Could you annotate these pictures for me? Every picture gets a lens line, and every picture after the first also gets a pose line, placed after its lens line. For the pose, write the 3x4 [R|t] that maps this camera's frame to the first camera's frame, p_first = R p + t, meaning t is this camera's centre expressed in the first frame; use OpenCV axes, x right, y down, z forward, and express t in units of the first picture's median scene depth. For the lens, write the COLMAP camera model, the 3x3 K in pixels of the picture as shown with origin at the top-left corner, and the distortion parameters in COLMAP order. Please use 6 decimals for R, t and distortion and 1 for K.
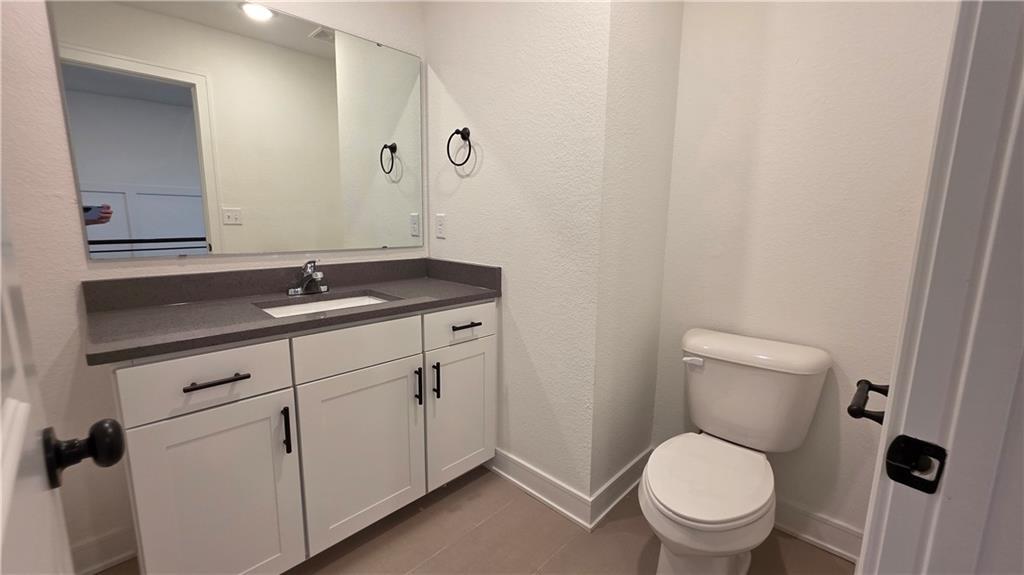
lens RADIAL K [[409.5, 0, 514.3], [0, 409.5, 285.4], [0, 0, 1]] dist [0.000949, -0.000538]
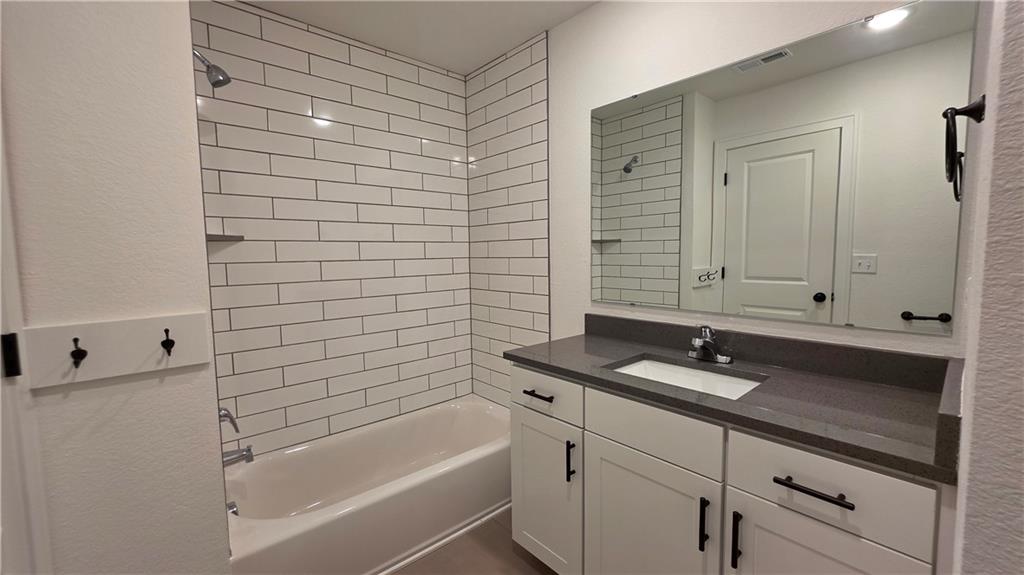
lens RADIAL K [[409.5, 0, 514.3], [0, 409.5, 285.4], [0, 0, 1]] dist [0.000949, -0.000538]
pose [[-0.067396, 0.066304, -0.995521, 0.457168], [-0.144686, 0.986593, 0.075504, -0.162072], [0.987180, 0.149127, -0.056899, 0.644832]]
